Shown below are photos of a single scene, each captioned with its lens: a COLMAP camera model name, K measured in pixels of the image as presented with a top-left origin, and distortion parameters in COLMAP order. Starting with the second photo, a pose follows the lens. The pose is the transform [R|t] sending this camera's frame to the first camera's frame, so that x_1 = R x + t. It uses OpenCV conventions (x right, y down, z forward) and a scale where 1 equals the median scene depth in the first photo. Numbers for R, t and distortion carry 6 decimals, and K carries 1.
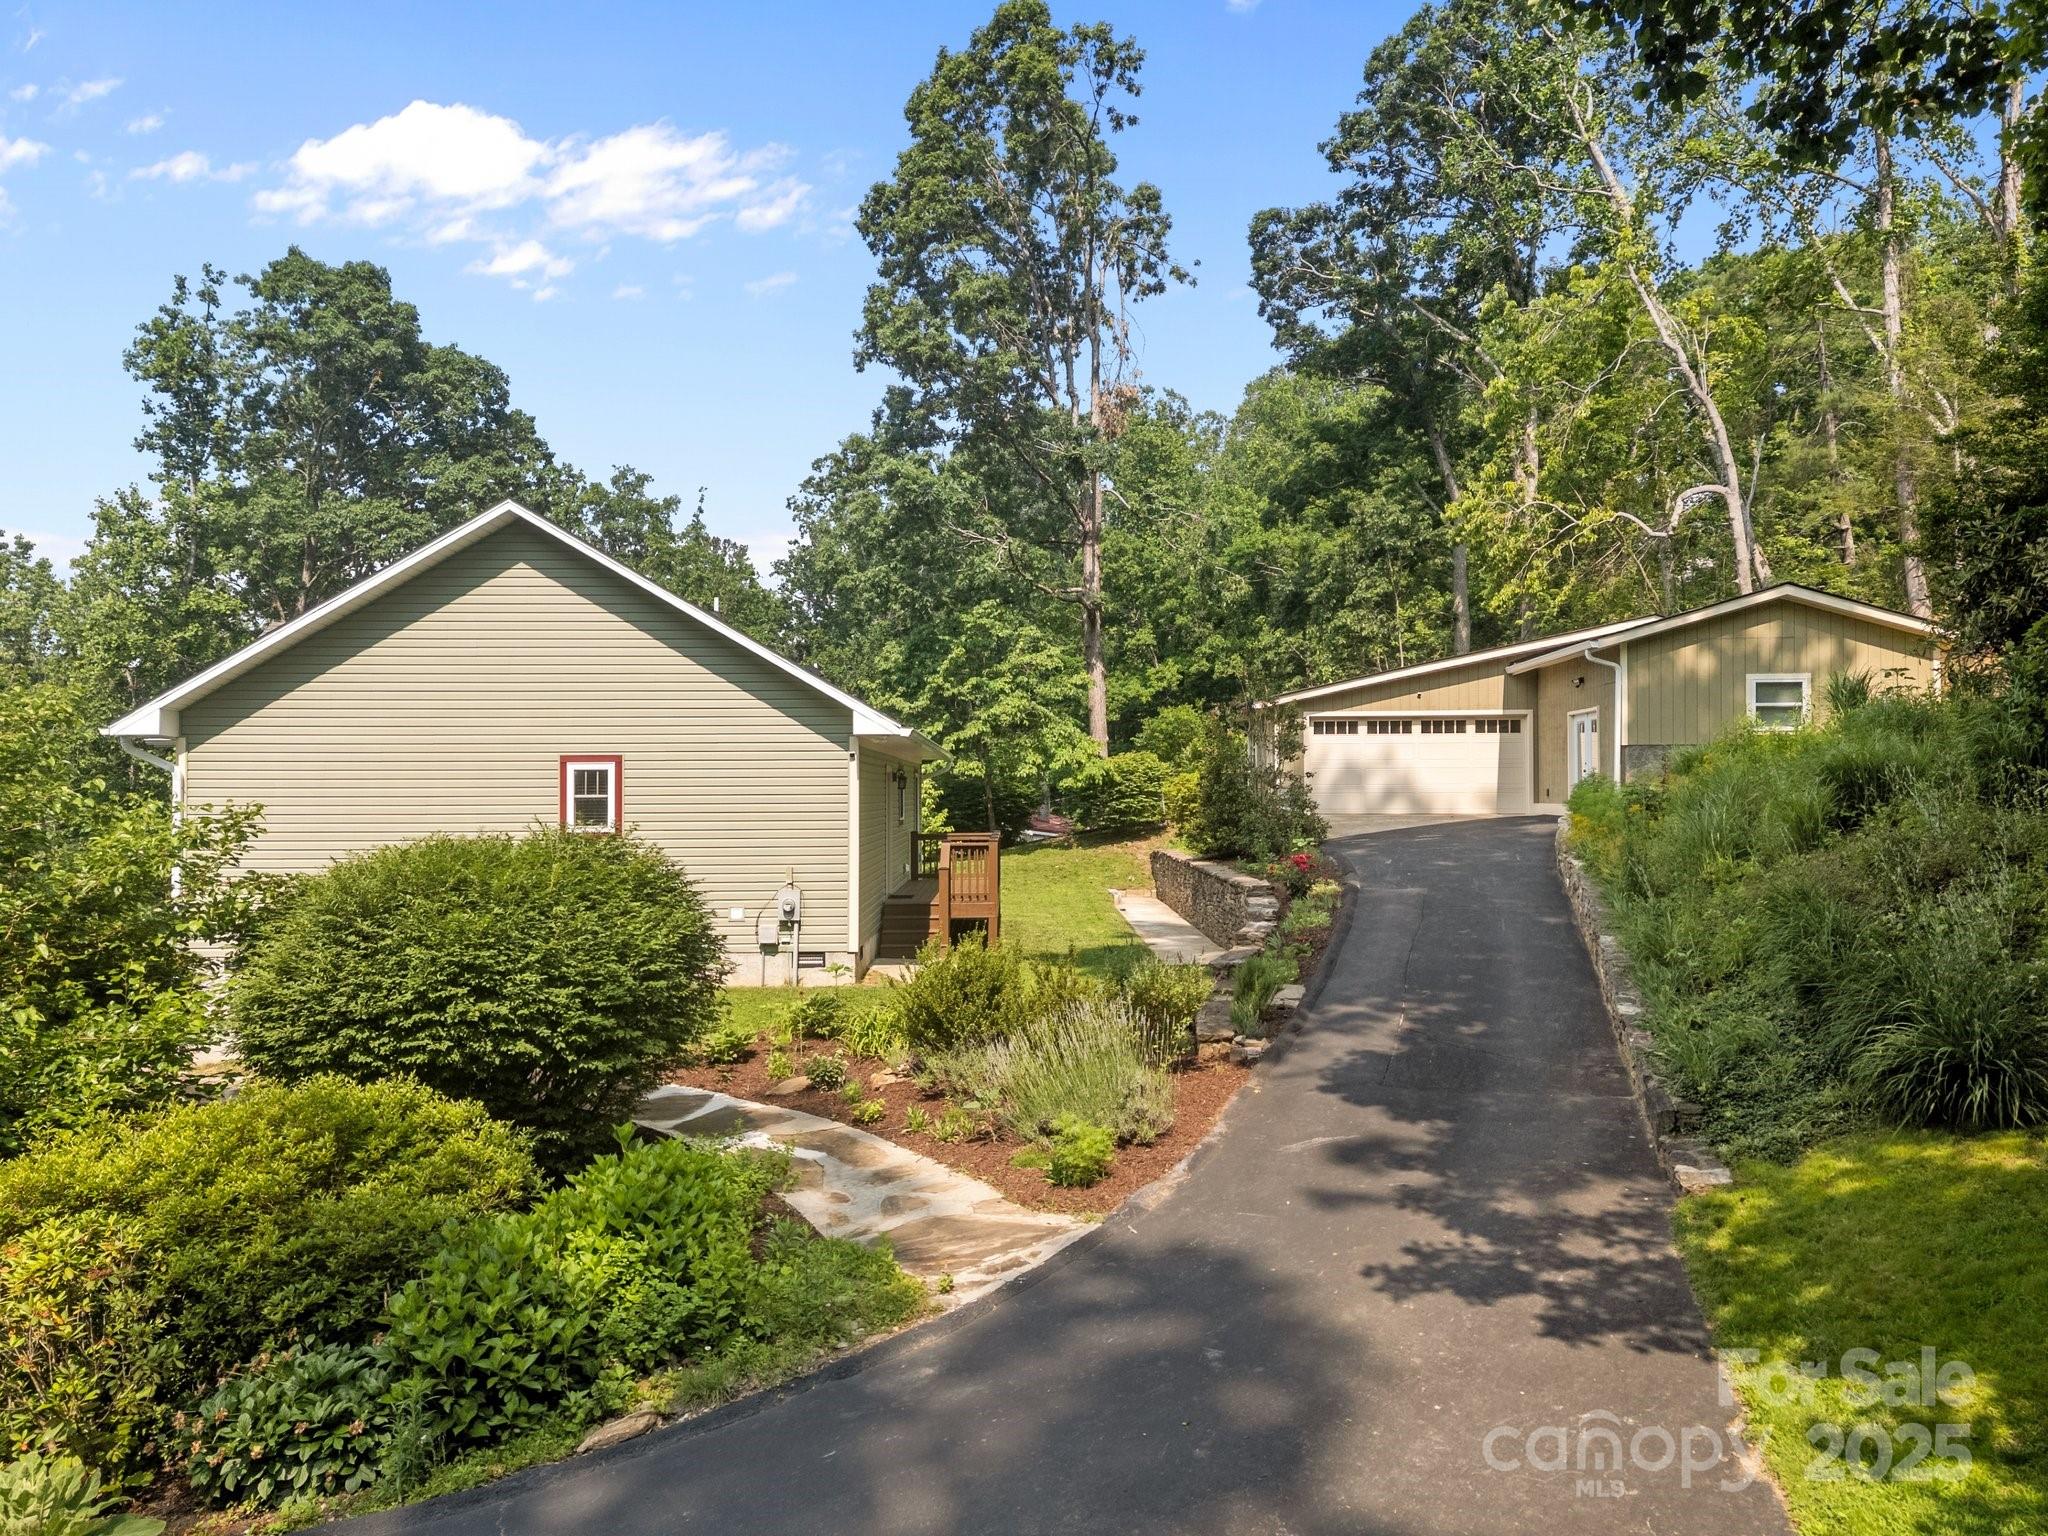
lens RADIAL K [[1513.1, 0, 1018.2], [0, 1513.1, 778.2], [0, 0, 1]] dist [0.055086, -0.038236]
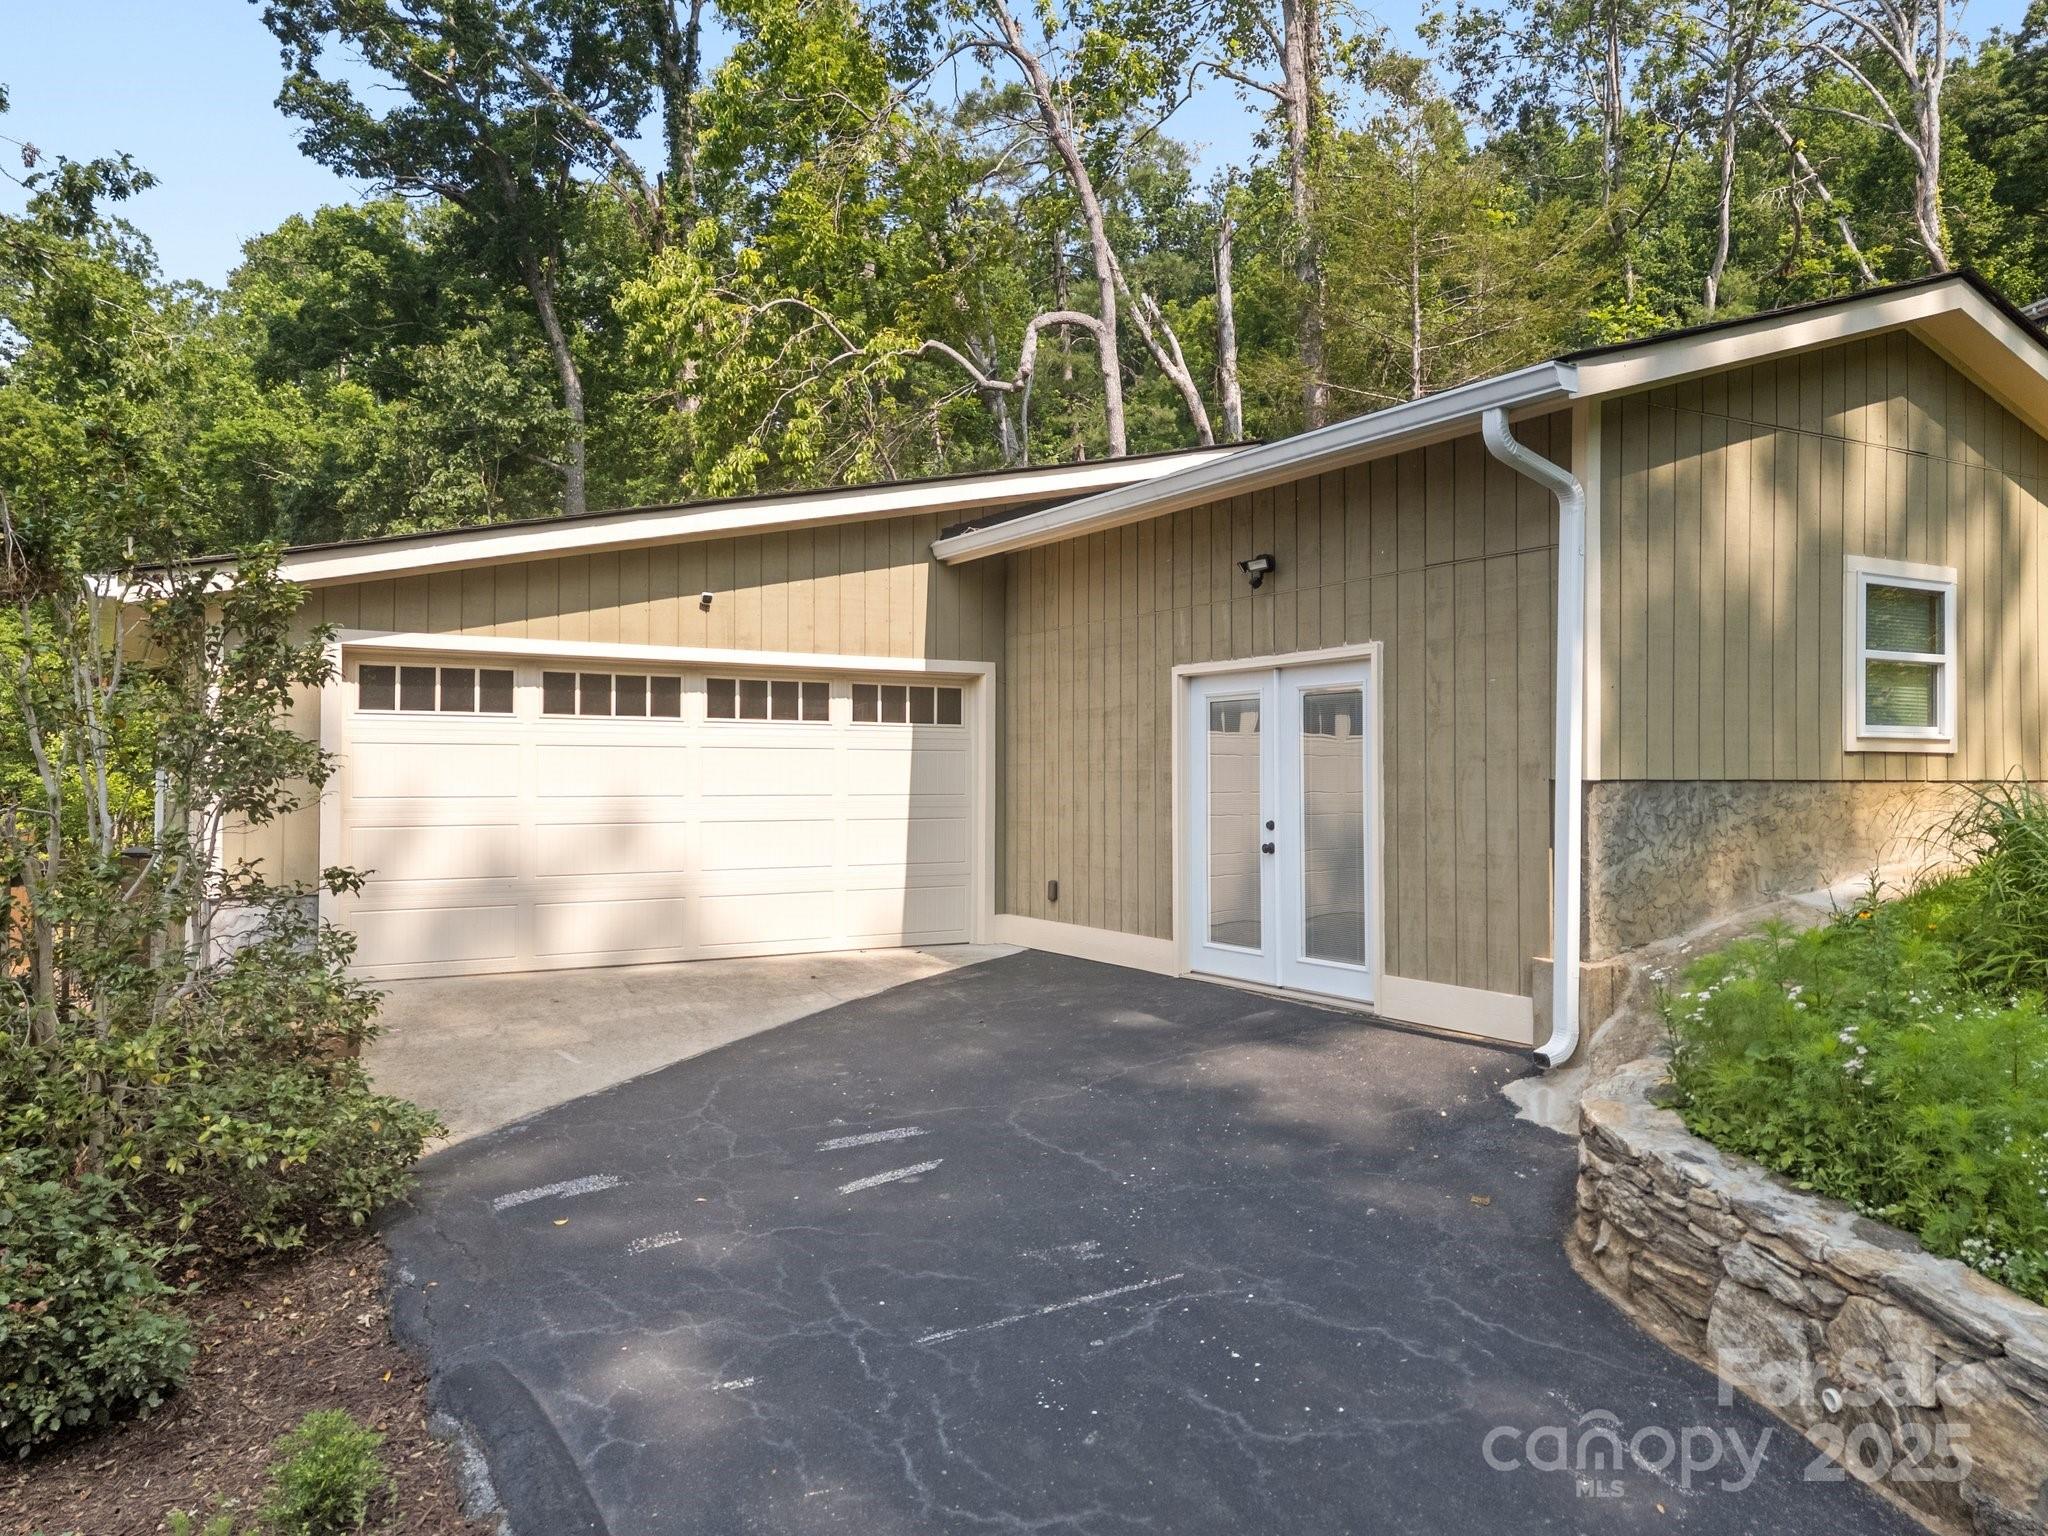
lens RADIAL K [[1513.1, 0, 1017.1], [0, 1513.1, 785.5], [0, 0, 1]] dist [0.055086, -0.038236]
pose [[0.822094, 0.002167, 0.569348, 0.132013], [-0.006142, 0.999968, 0.005063, -0.016808], [-0.569319, -0.007660, 0.822081, 0.688209]]
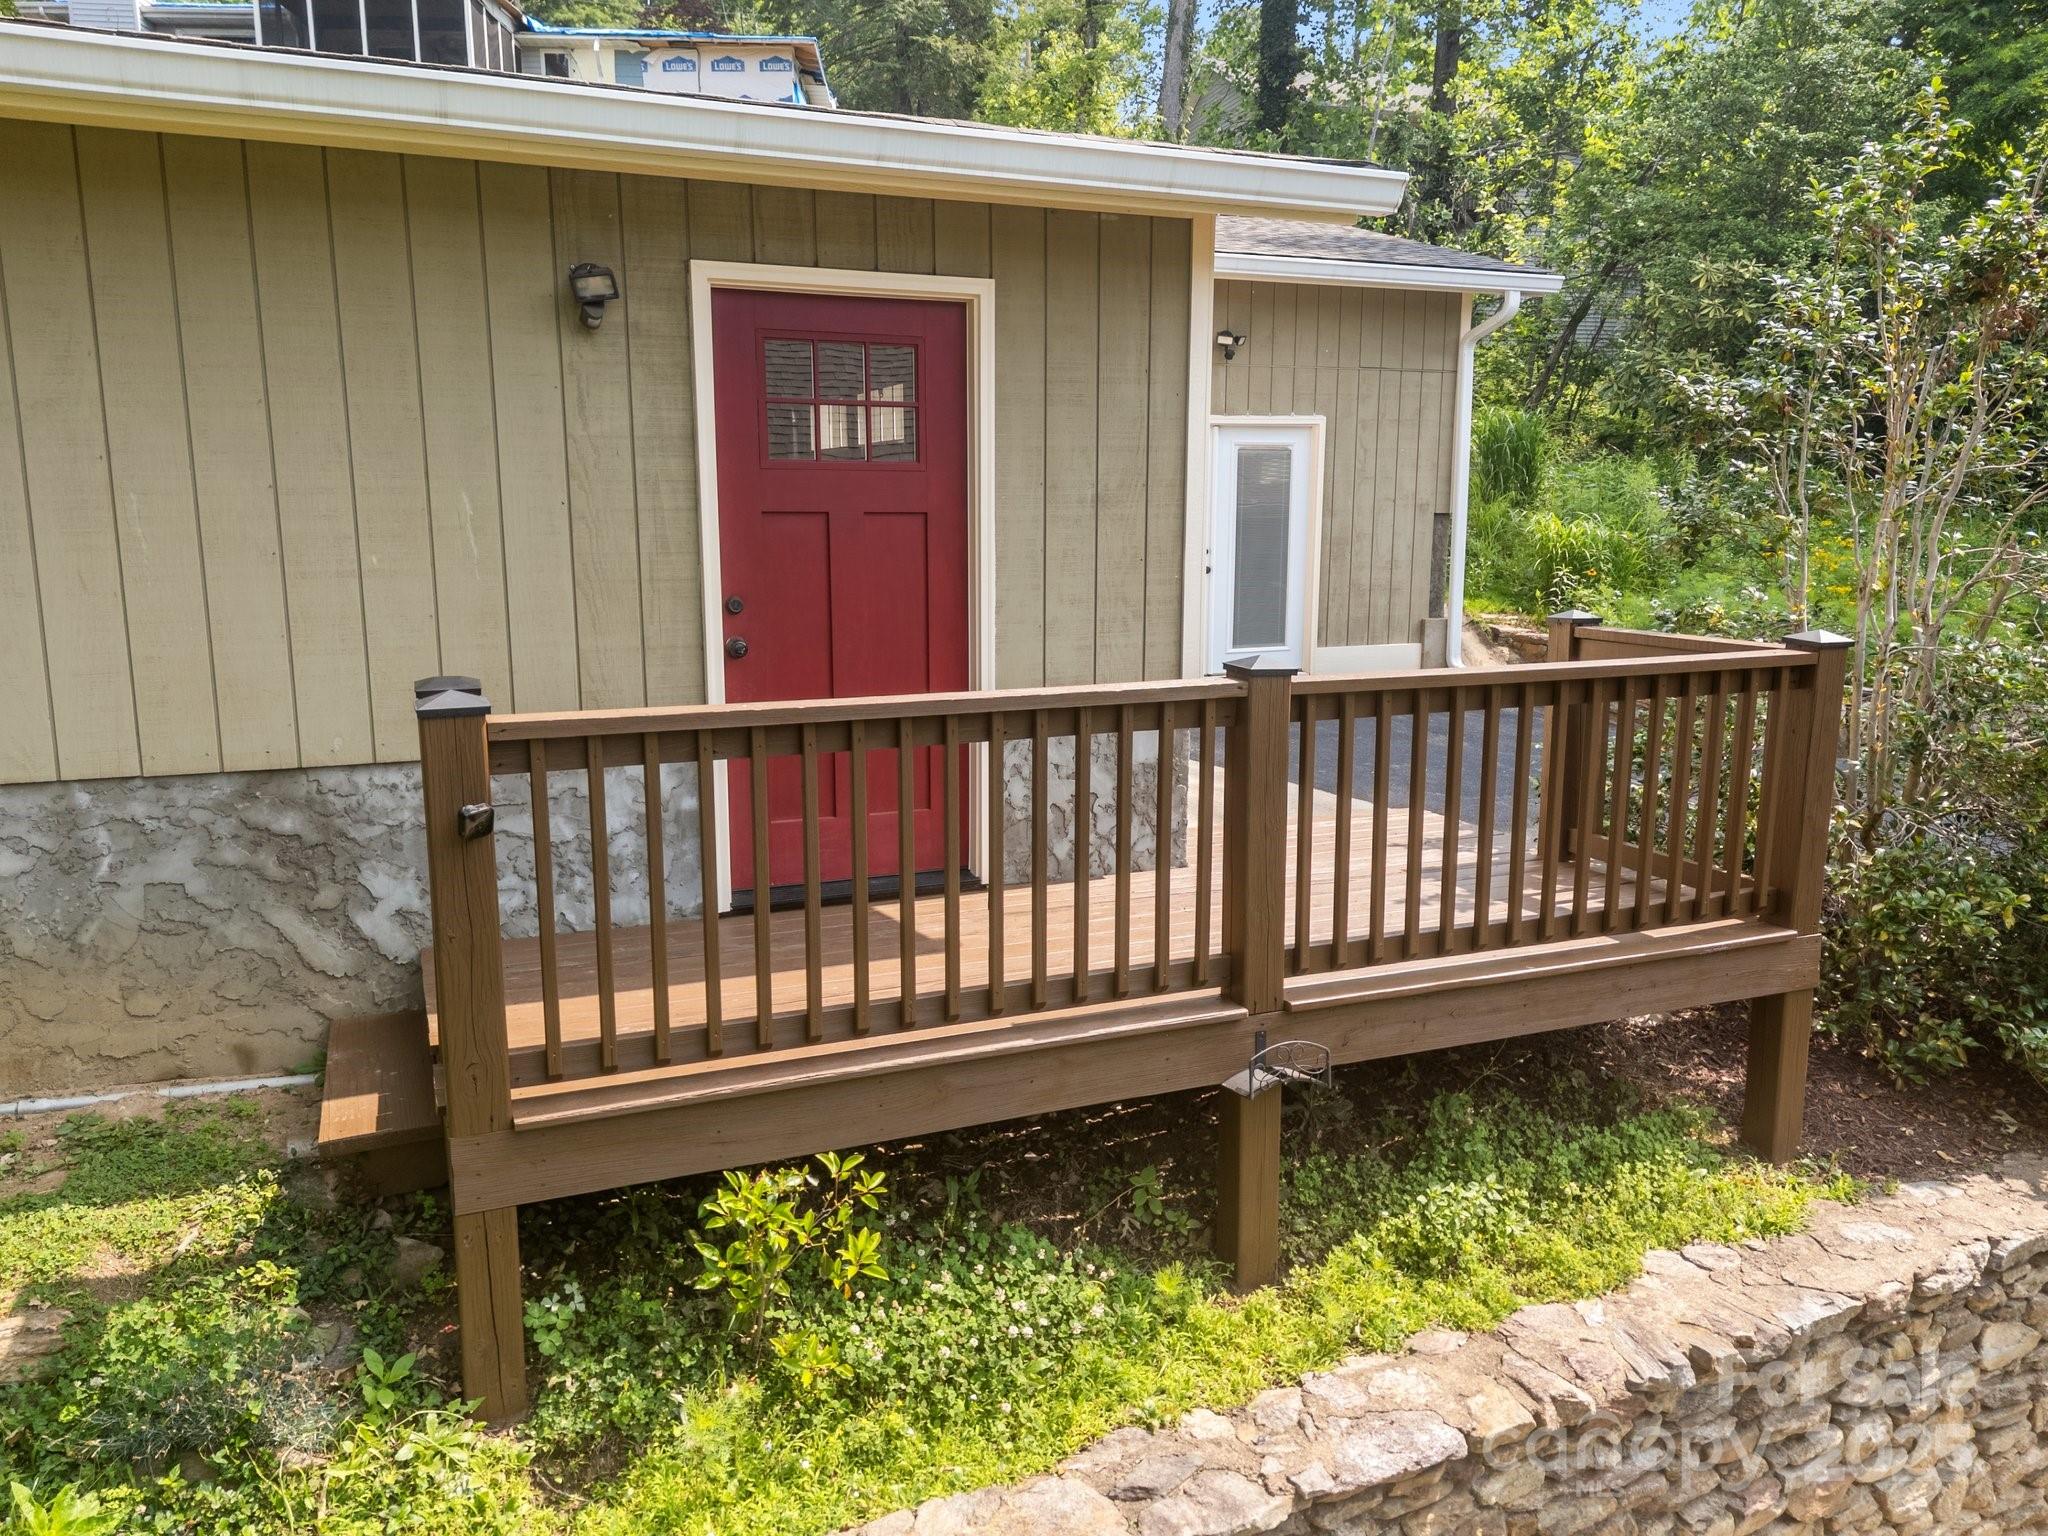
lens RADIAL K [[1513.1, 0, 1025.5], [0, 1513.1, 764.2], [0, 0, 1]] dist [0.055086, -0.038236]
pose [[-0.459005, -0.161756, 0.873585, 0.026070], [-0.004279, 0.983677, 0.179892, -0.023247], [-0.888424, 0.078834, -0.452204, 1.105662]]
